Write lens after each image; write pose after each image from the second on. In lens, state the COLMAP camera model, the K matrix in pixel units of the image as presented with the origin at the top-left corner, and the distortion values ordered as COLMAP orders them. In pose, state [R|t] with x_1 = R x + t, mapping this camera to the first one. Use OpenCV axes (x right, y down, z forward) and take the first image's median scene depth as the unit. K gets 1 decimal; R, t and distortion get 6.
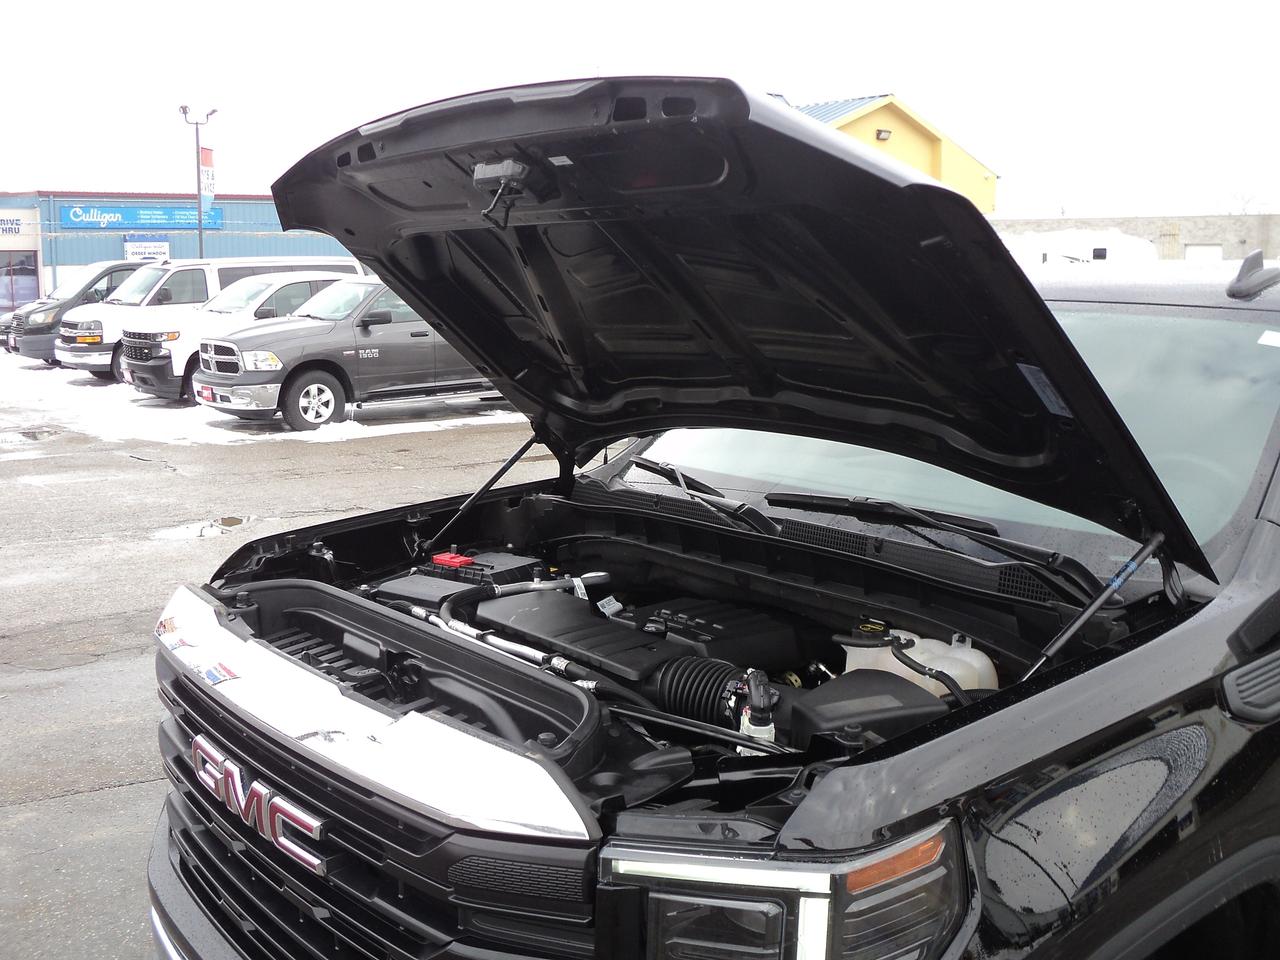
lens RADIAL K [[1326.3, 0, 621.1], [0, 1326.3, 476.6], [0, 0, 1]] dist [-0.193719, 0.198344]
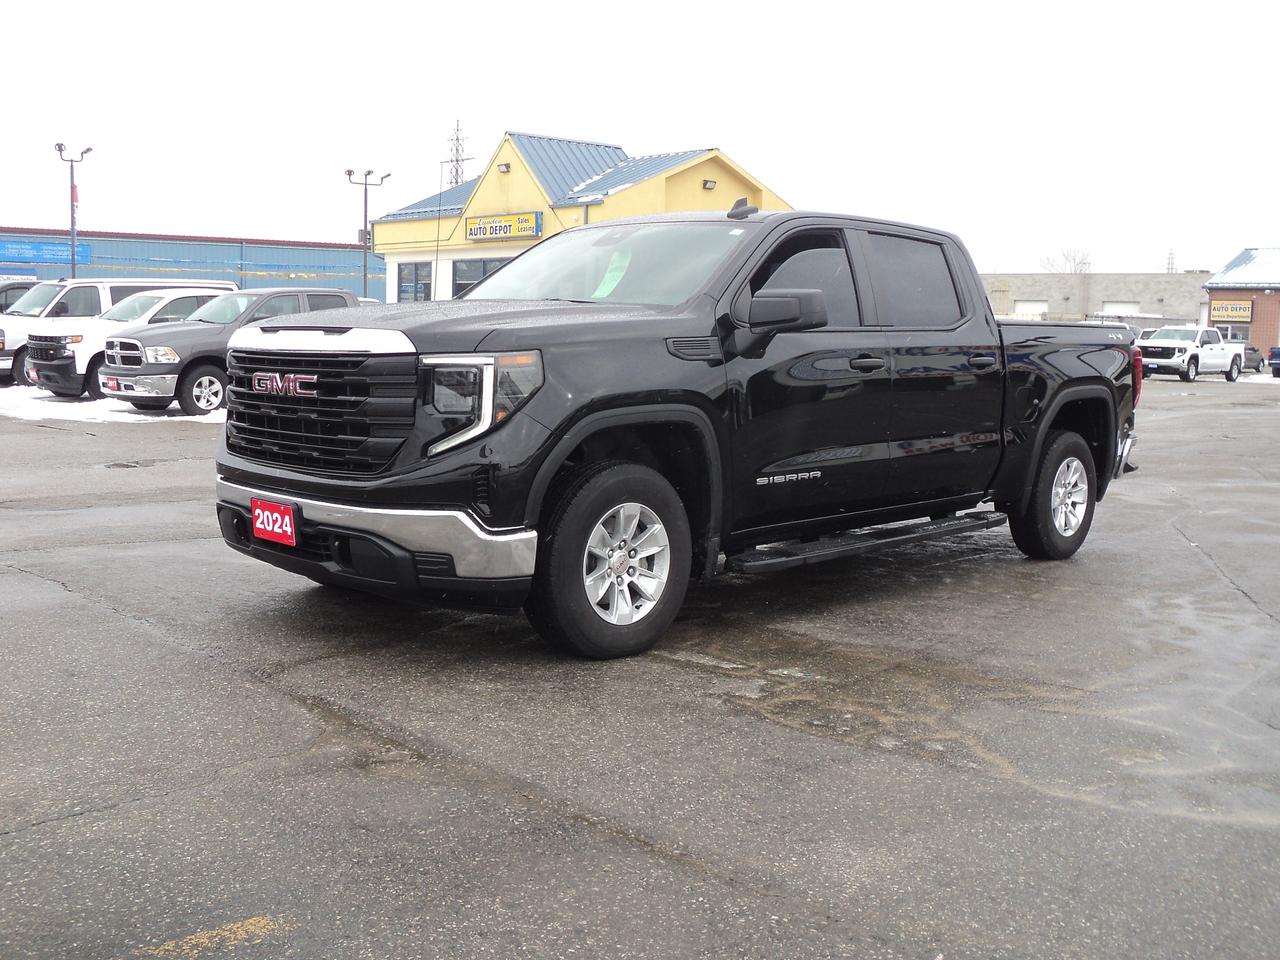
lens RADIAL K [[1323.8, 0, 621.5], [0, 1323.8, 478.4], [0, 0, 1]] dist [-0.195018, 0.199395]
pose [[0.994077, 0.006959, 0.108451, 0.009969], [-0.002757, 0.999241, -0.038846, 0.056854], [-0.108639, 0.038317, 0.993343, -0.171159]]
